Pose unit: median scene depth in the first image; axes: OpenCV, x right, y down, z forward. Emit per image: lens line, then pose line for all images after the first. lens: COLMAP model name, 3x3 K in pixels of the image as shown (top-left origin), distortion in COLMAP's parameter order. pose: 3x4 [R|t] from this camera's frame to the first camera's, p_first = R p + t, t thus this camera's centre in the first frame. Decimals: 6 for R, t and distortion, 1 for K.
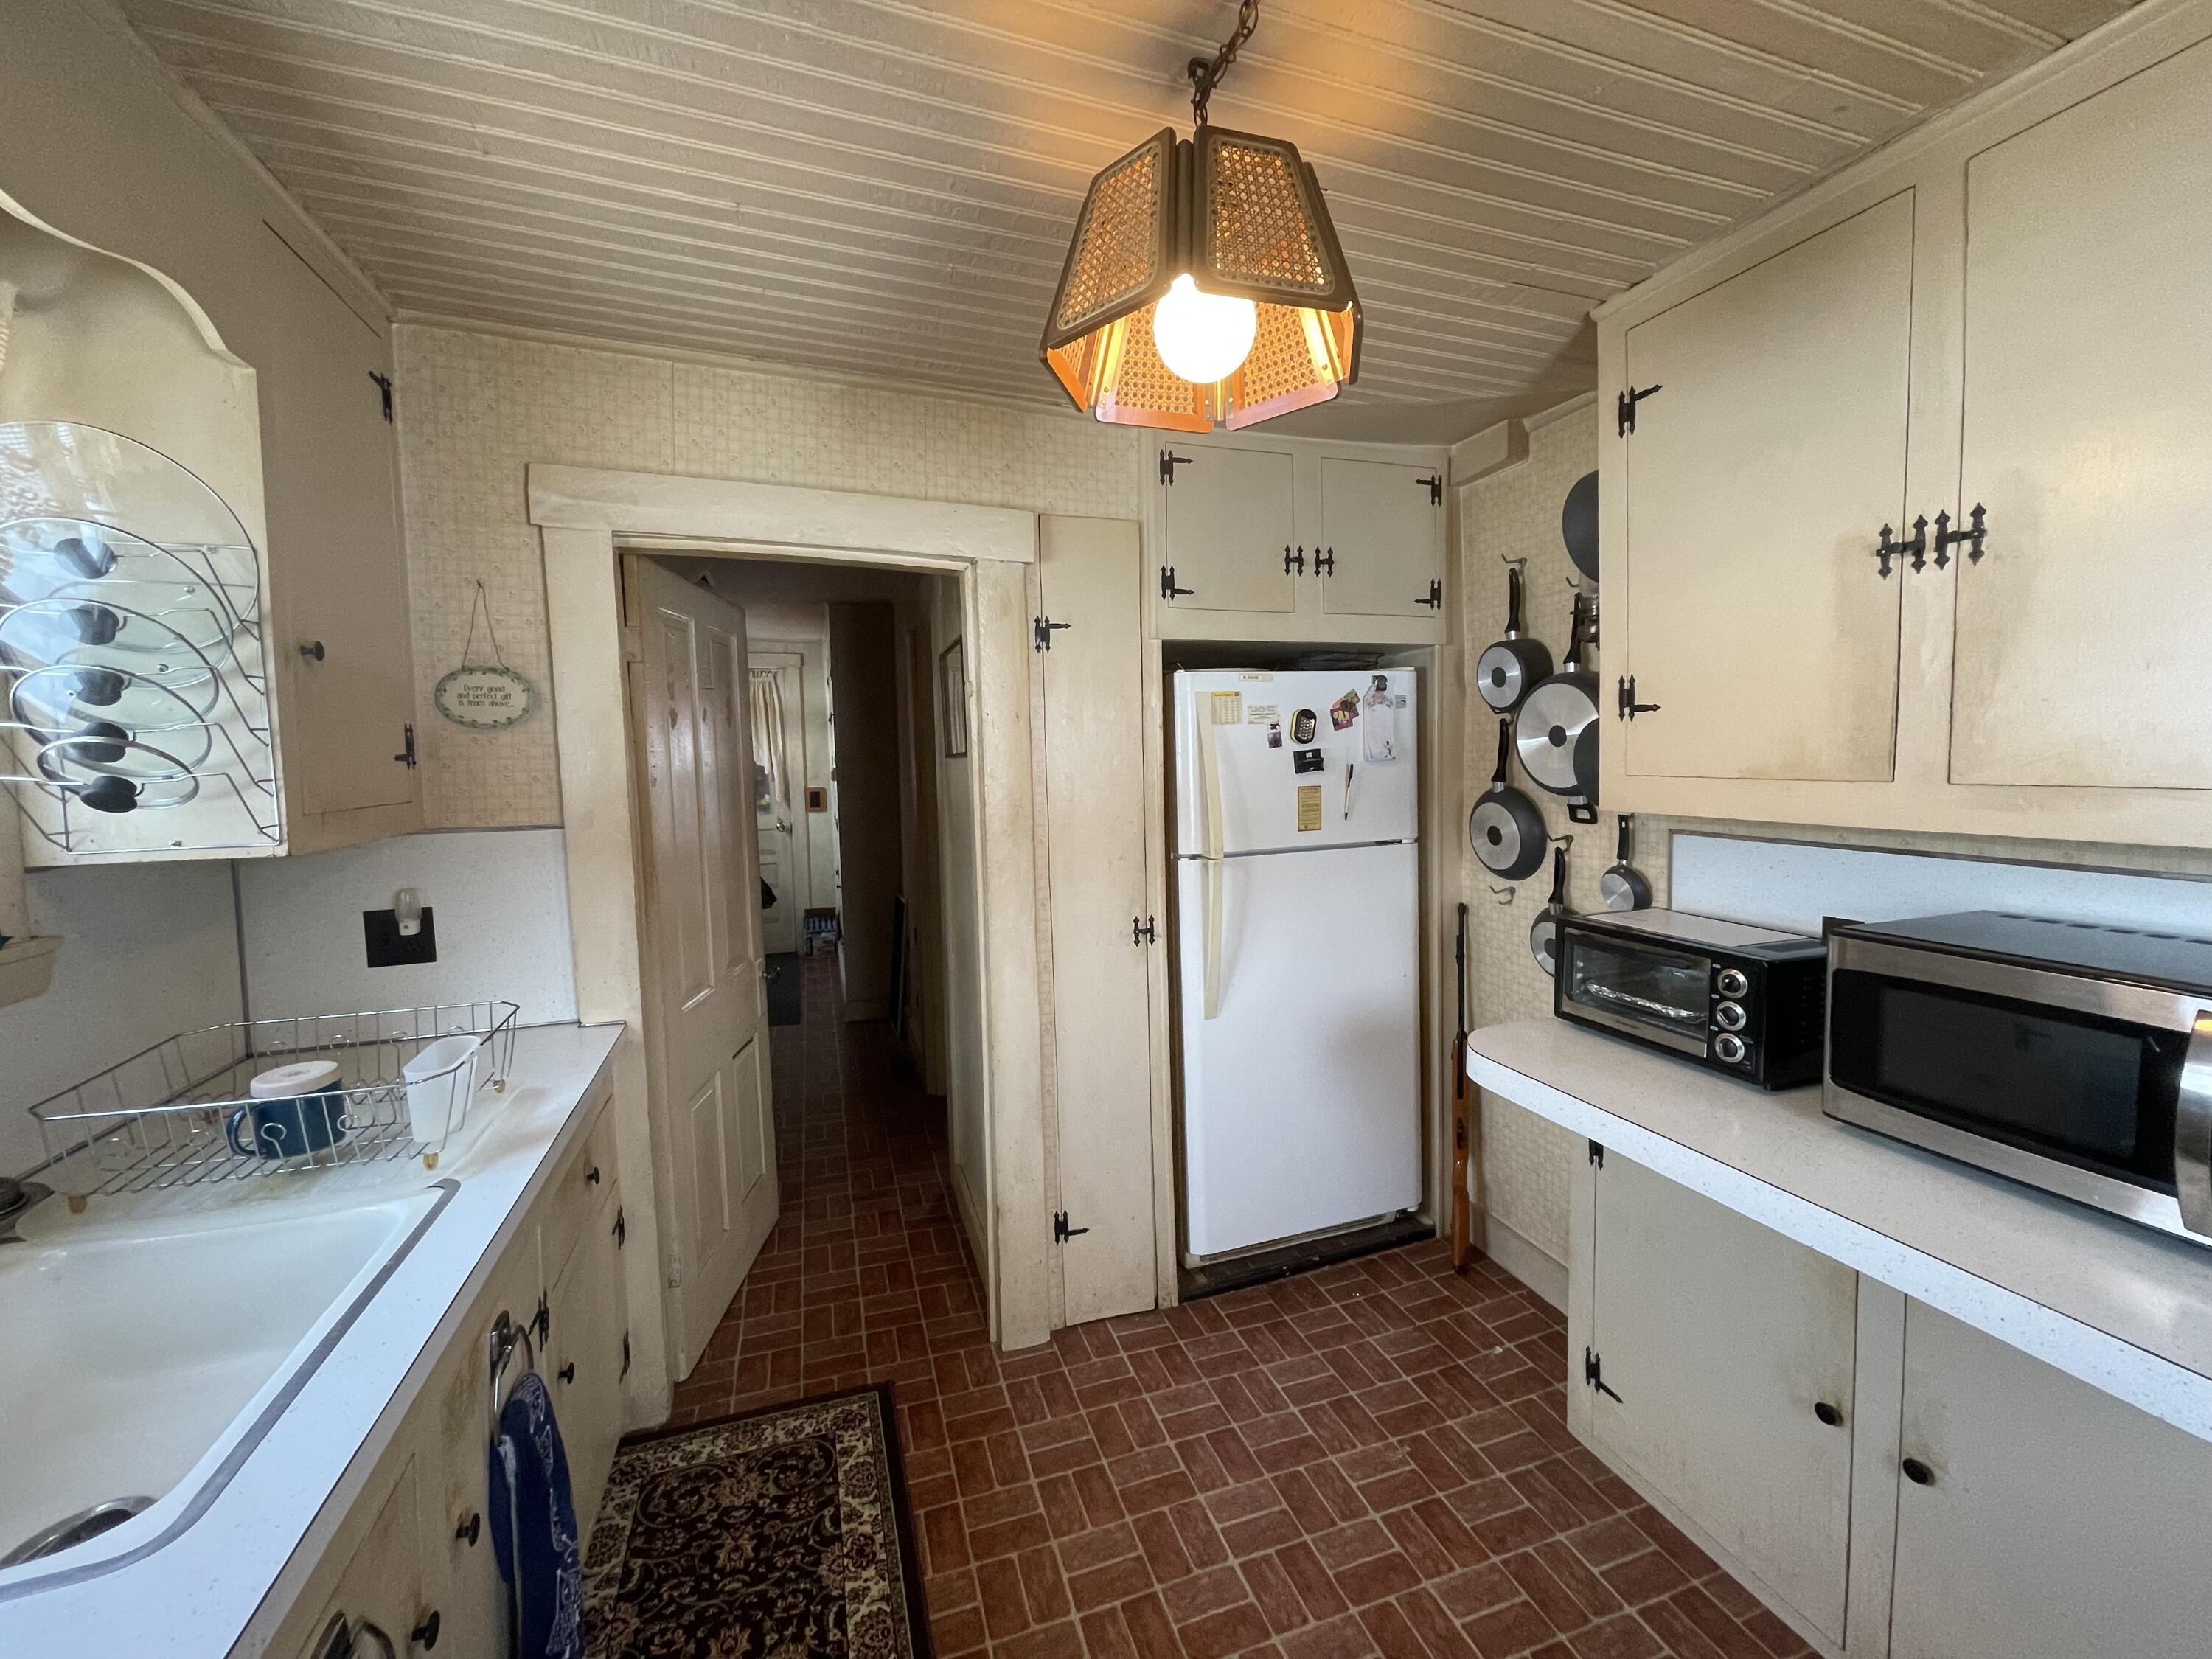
lens RADIAL K [[895.3, 0, 1113.9], [0, 895.3, 811.6], [0, 0, 1]] dist [-0.006886, 0.000838]
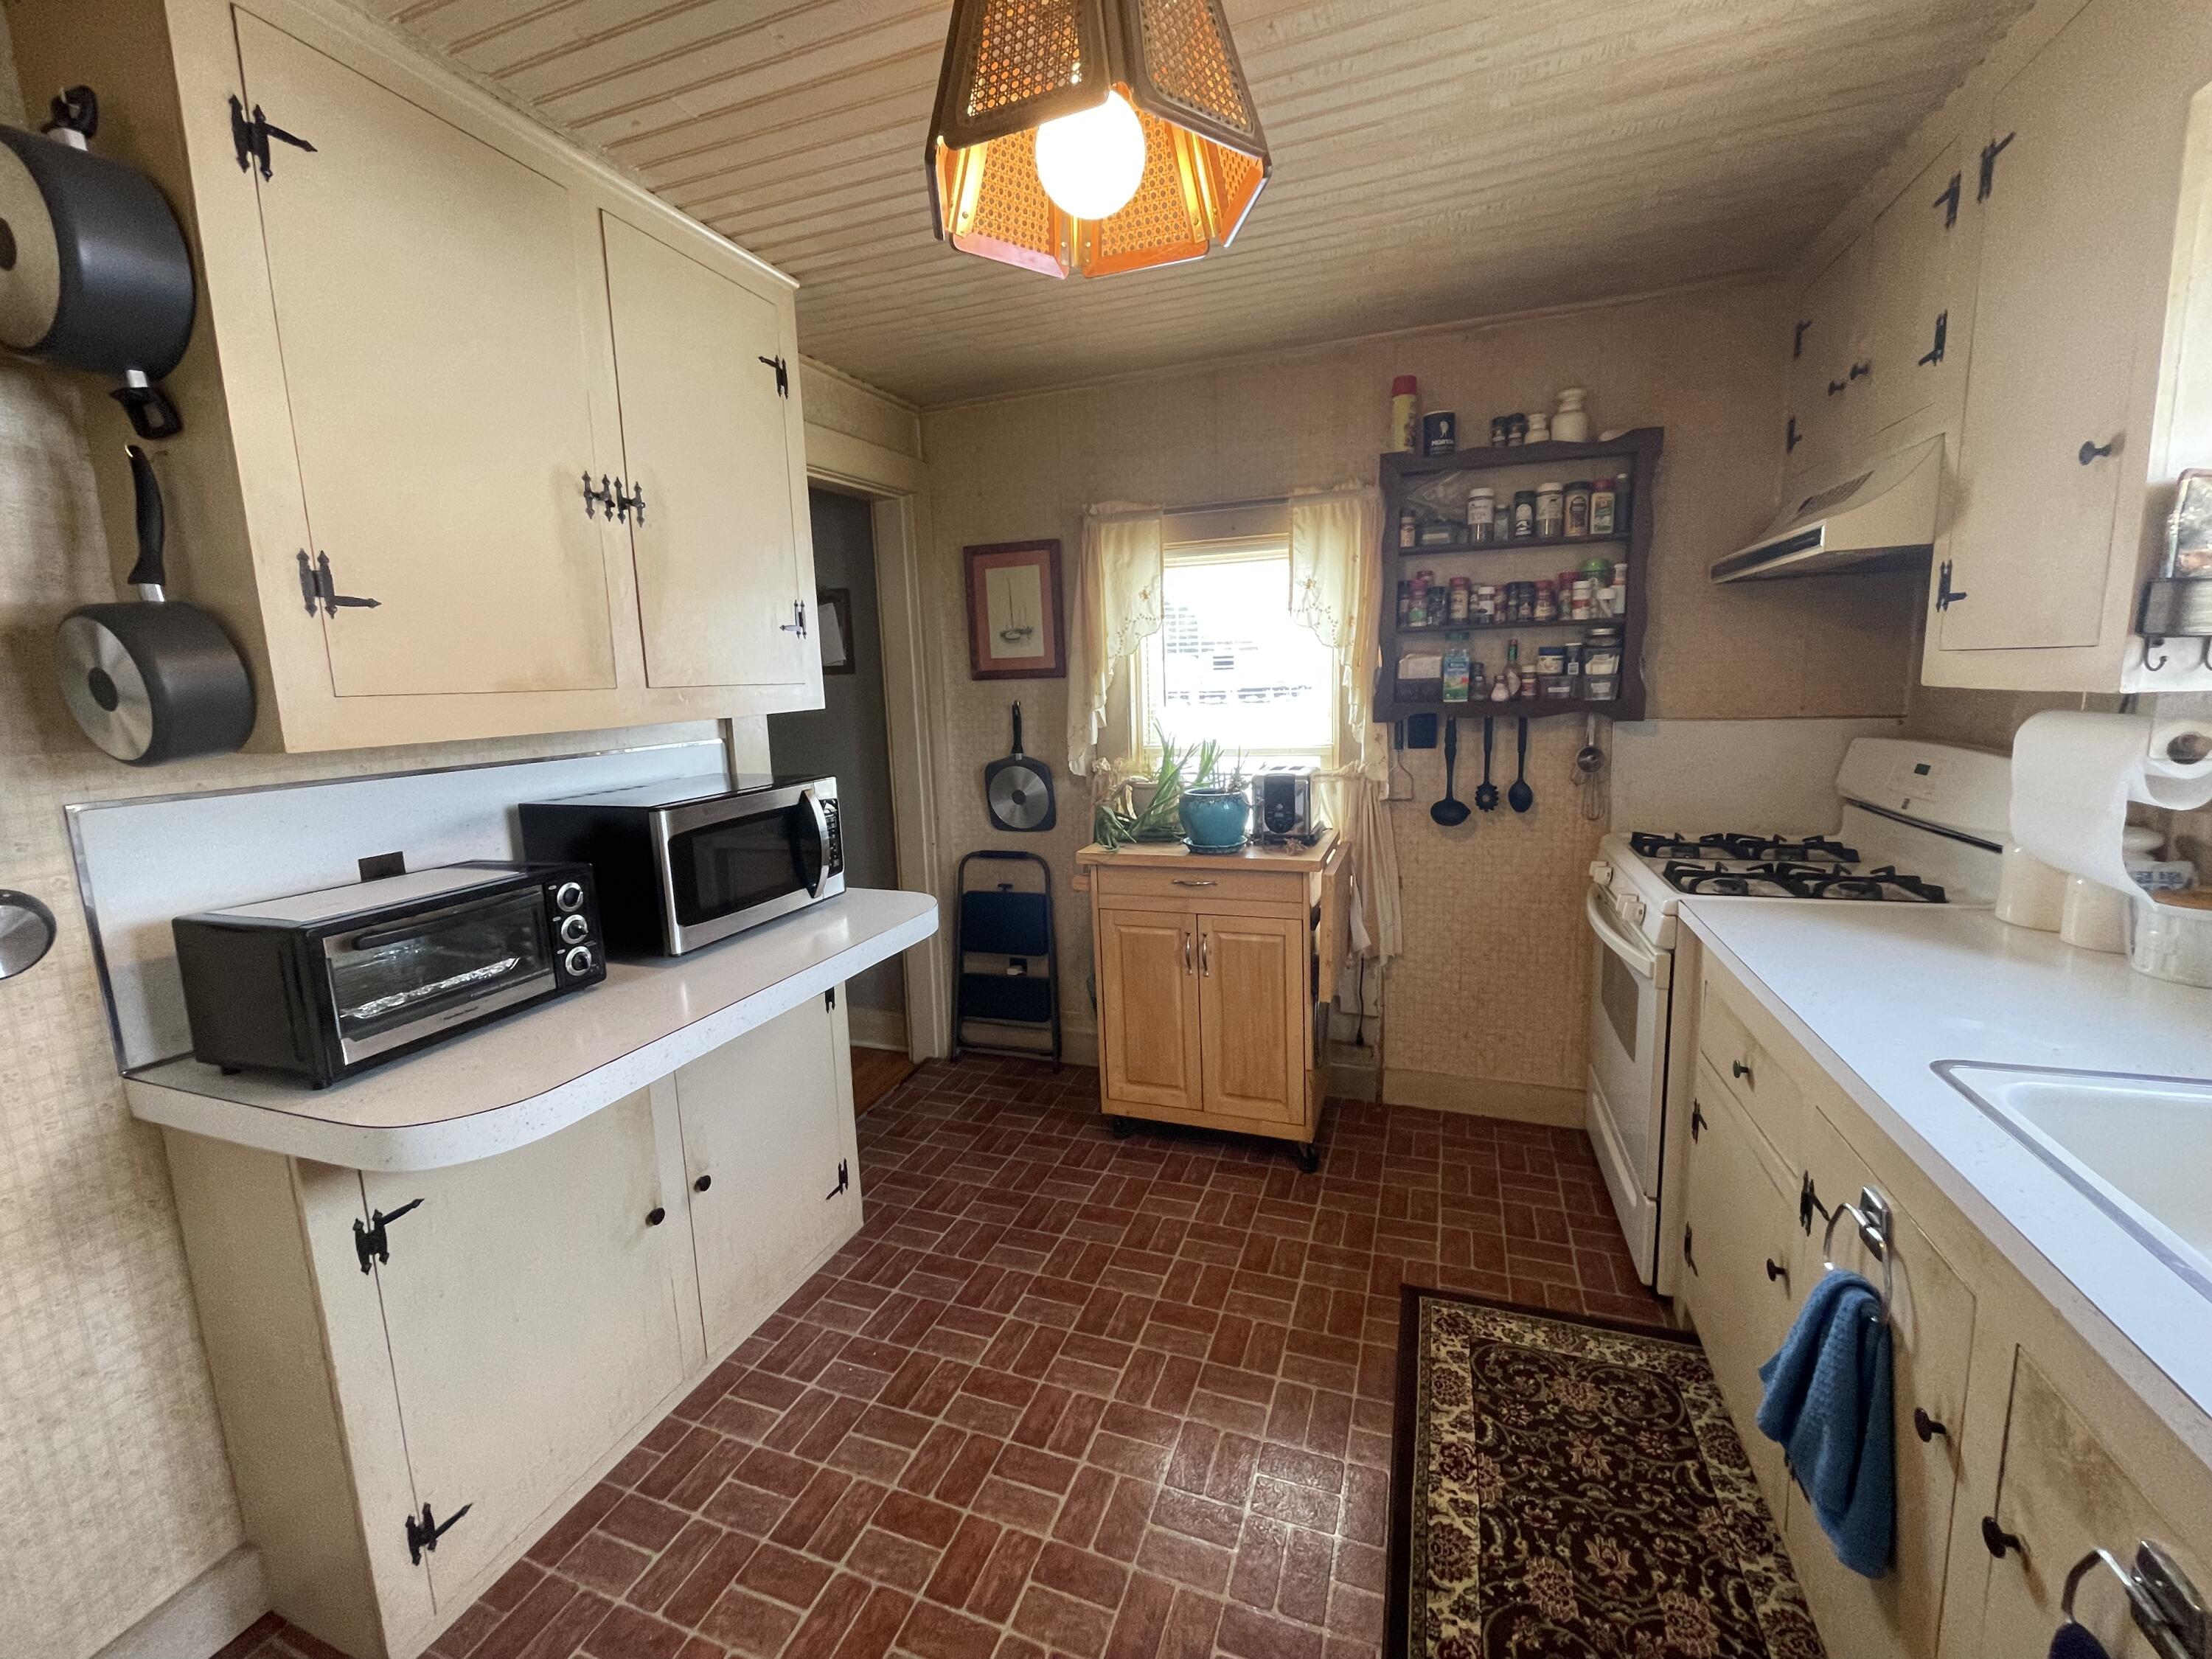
lens RADIAL K [[895.3, 0, 1117.1], [0, 895.3, 830.5], [0, 0, 1]] dist [-0.006886, 0.000838]
pose [[-0.779665, -0.055902, 0.623697, -0.327096], [0.095478, 0.973749, 0.206632, -0.022616], [-0.618875, 0.220653, -0.753860, 1.102786]]
